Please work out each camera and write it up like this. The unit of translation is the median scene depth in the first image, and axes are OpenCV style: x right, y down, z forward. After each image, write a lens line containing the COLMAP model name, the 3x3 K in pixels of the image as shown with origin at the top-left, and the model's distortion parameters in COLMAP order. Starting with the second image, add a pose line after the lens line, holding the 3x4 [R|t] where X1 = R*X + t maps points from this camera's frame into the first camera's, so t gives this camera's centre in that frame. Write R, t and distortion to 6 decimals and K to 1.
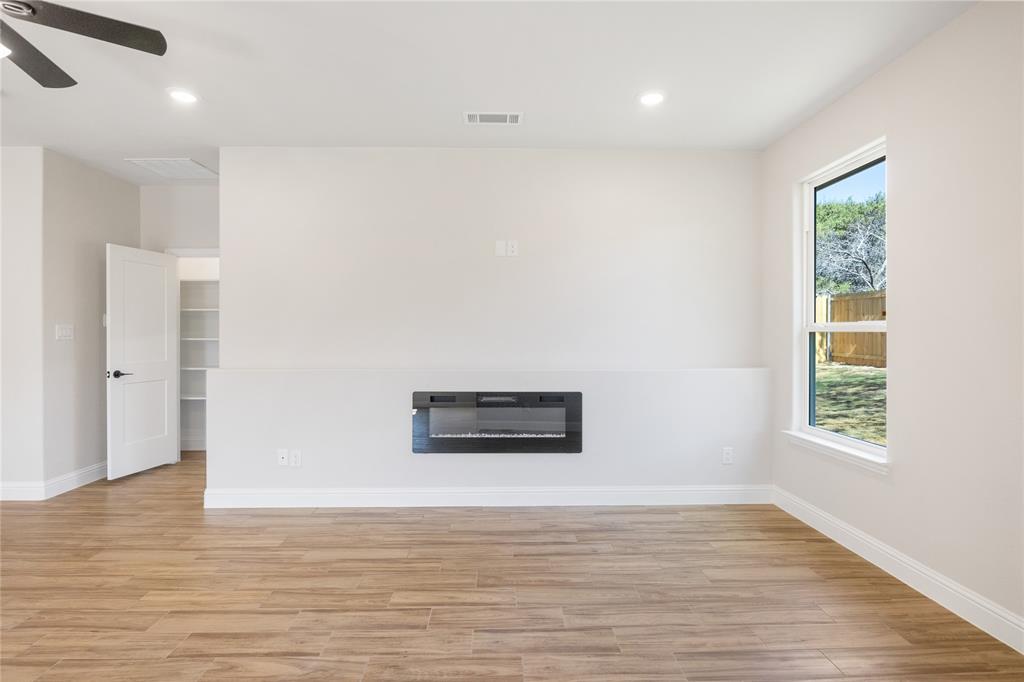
lens RADIAL K [[520.0, 0, 513.2], [0, 520.0, 340.2], [0, 0, 1]] dist [-0.010431, -0.000319]
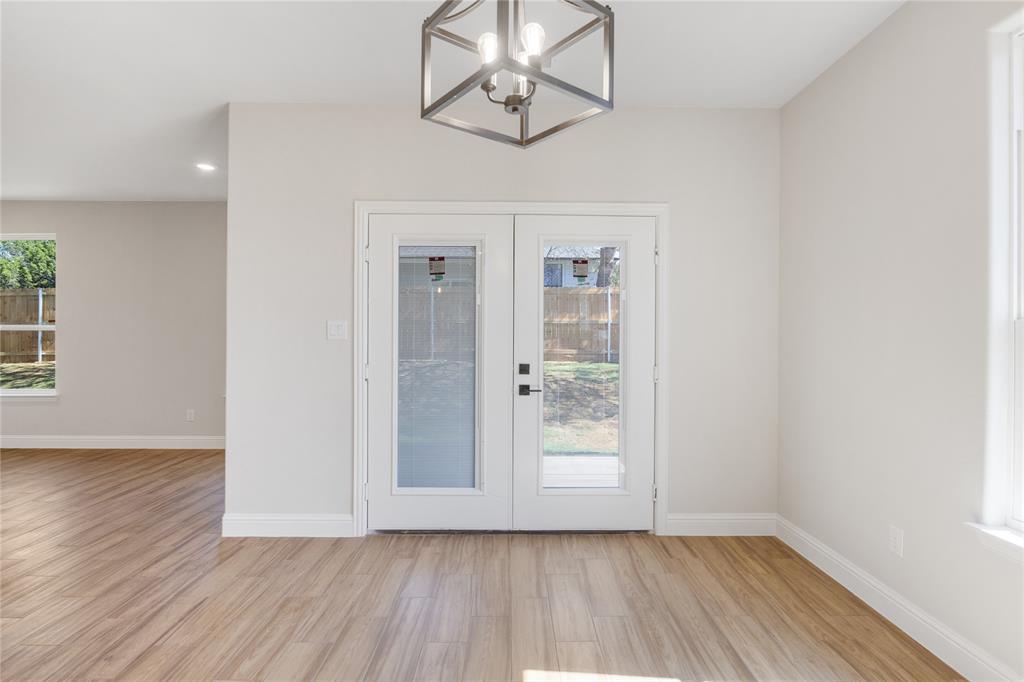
lens RADIAL K [[520.0, 0, 521.9], [0, 520.0, 333.8], [0, 0, 1]] dist [-0.010431, -0.000319]
pose [[0.027659, 0.003276, 0.999612, -0.894821], [0.007240, 0.999968, -0.003477, 0.011891], [-0.999591, 0.007334, 0.027634, -0.627271]]
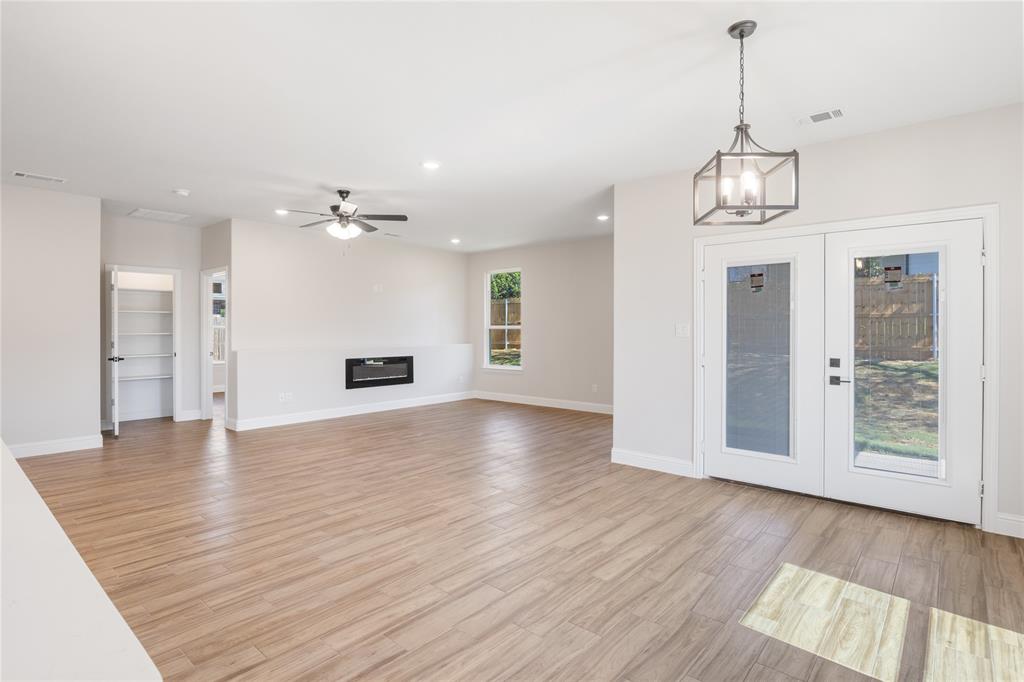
lens RADIAL K [[520.0, 0, 510.6], [0, 520.0, 339.9], [0, 0, 1]] dist [-0.010431, -0.000319]
pose [[0.687853, -0.015619, 0.725682, -1.195396], [0.008024, 0.999871, 0.013914, 0.003319], [-0.725805, -0.003748, 0.687890, -0.835703]]
